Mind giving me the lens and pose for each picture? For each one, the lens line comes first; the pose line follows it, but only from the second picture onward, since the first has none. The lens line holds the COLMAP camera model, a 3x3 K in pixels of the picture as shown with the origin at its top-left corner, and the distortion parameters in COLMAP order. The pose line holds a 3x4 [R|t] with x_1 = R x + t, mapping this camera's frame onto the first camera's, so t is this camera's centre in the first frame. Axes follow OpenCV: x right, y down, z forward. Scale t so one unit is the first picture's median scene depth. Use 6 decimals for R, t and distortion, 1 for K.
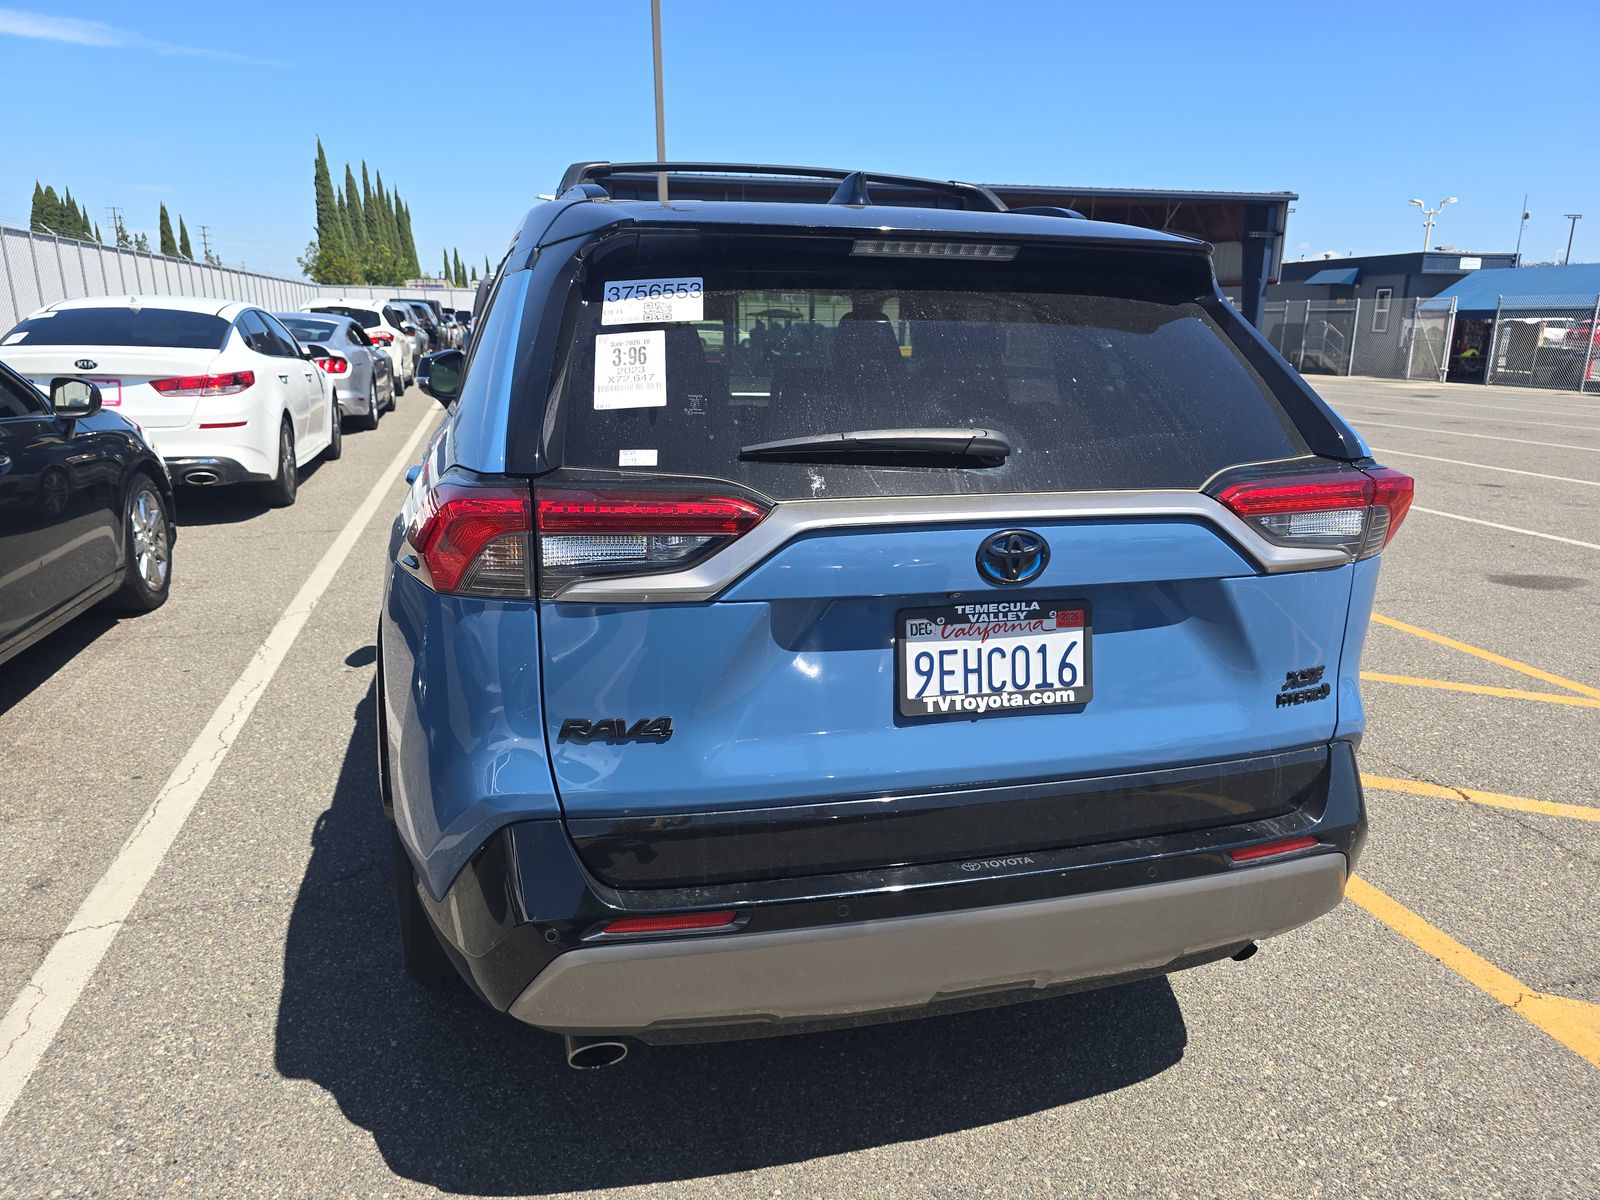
lens RADIAL K [[1092.6, 0, 807.4], [0, 1092.6, 606.2], [0, 0, 1]] dist [0.017320, -0.016729]
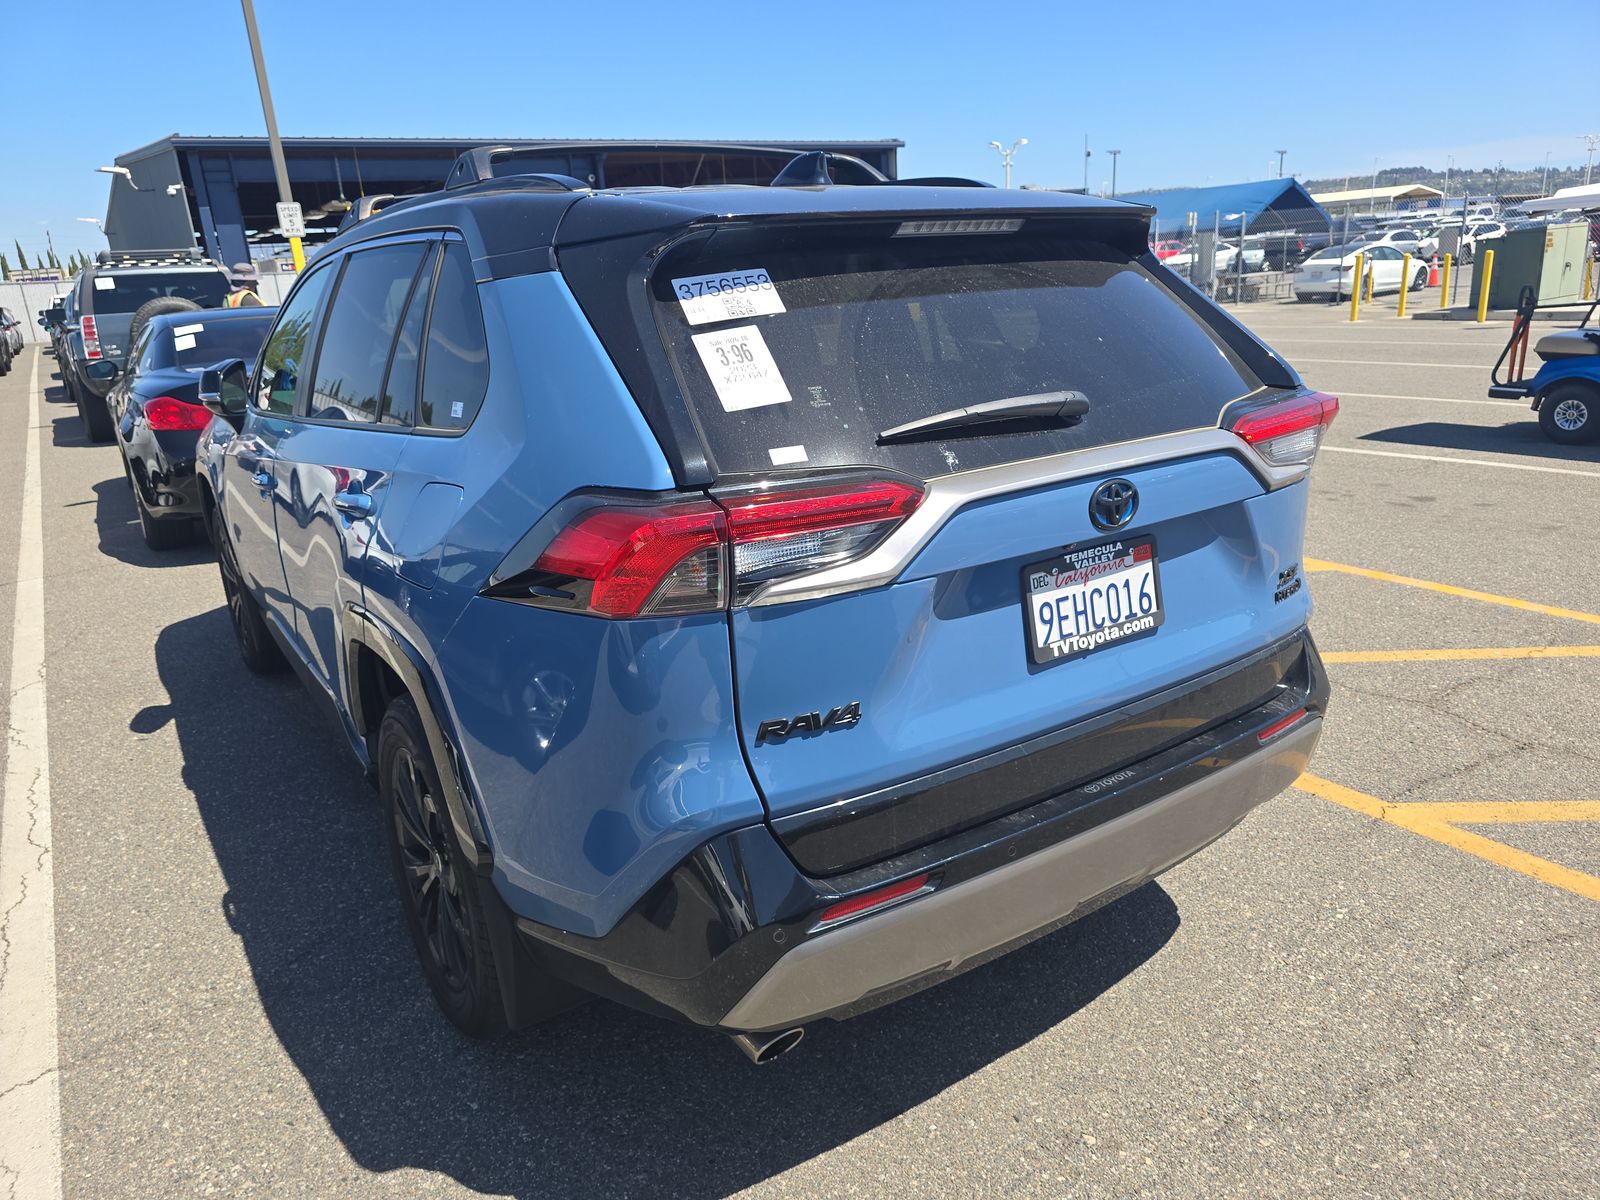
lens RADIAL K [[1092.6, 0, 798.5], [0, 1092.6, 609.3], [0, 0, 1]] dist [0.017320, -0.016729]
pose [[0.944271, -0.156811, 0.289419, -0.412907], [0.145593, 0.987521, 0.060034, -0.049111], [-0.295221, -0.014551, 0.955318, 0.032114]]
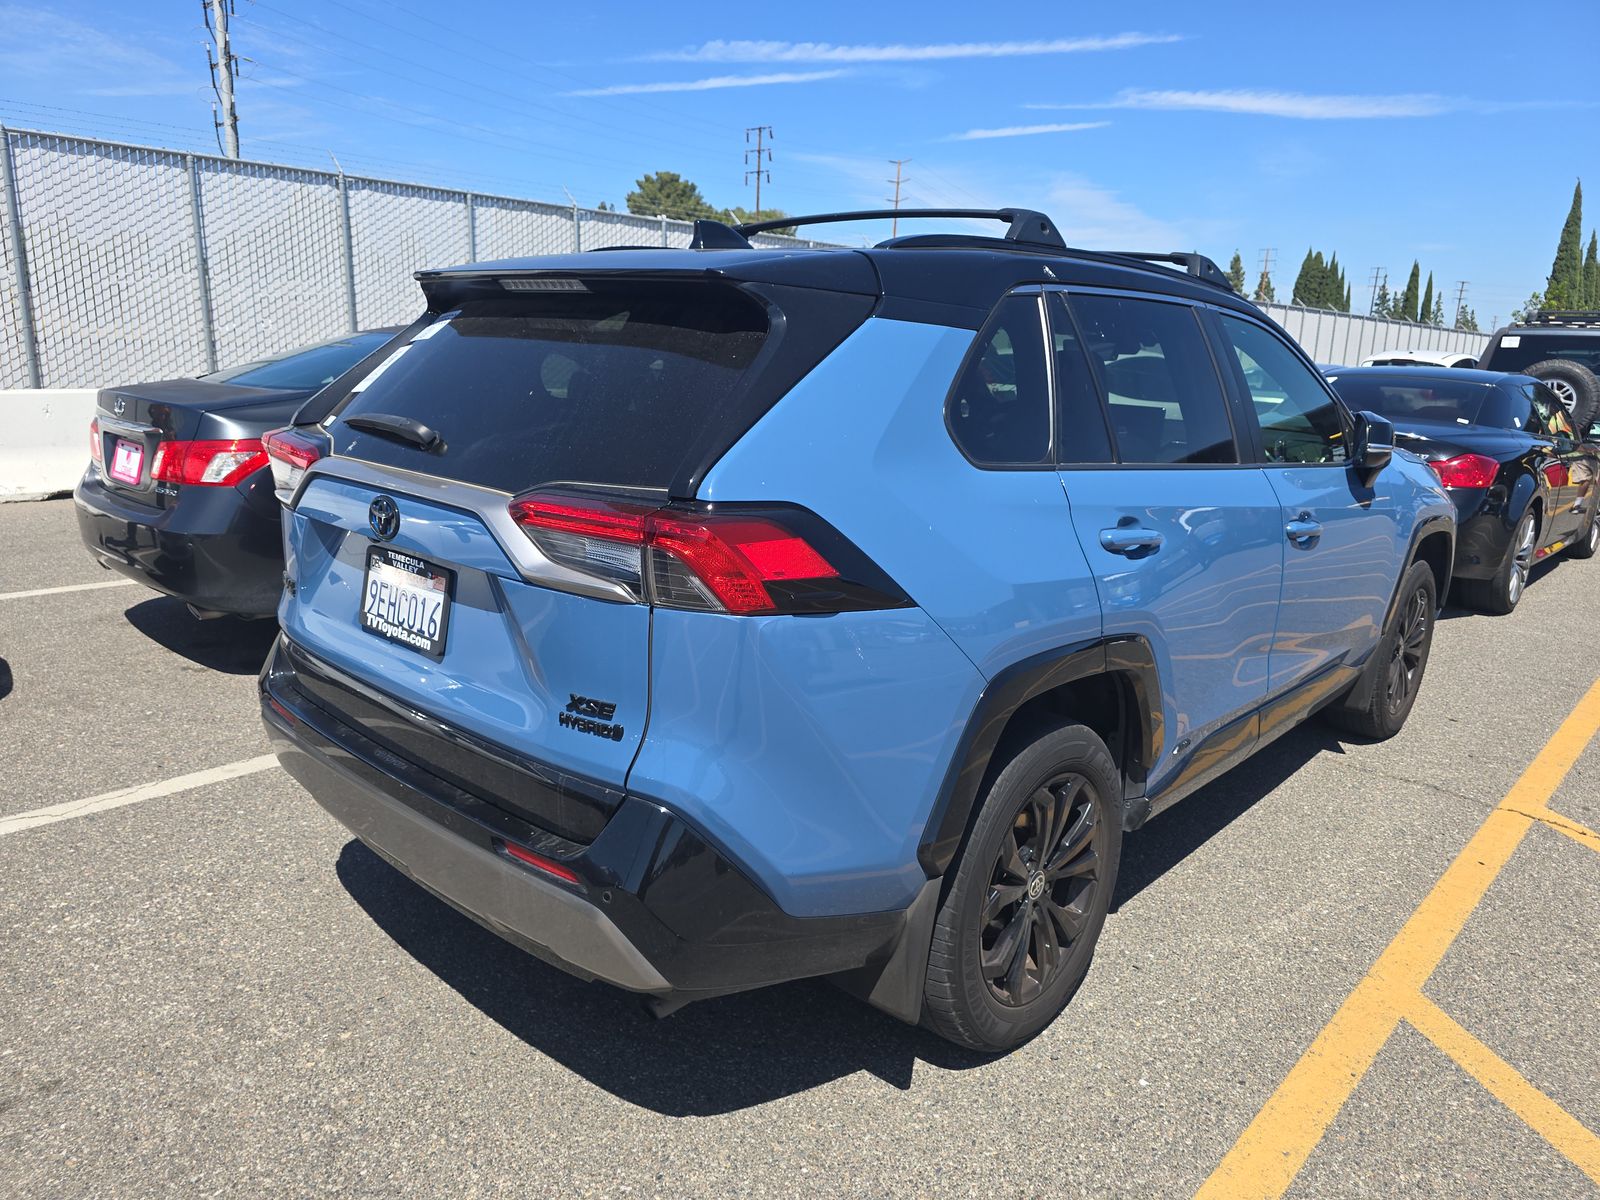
lens RADIAL K [[1092.6, 0, 803.8], [0, 1092.6, 601.7], [0, 0, 1]] dist [0.017320, -0.016729]
pose [[0.537364, 0.200730, -0.819114, 1.410370], [-0.242152, 0.967087, 0.078133, -0.156229], [0.807838, 0.156364, 0.568285, 0.621788]]
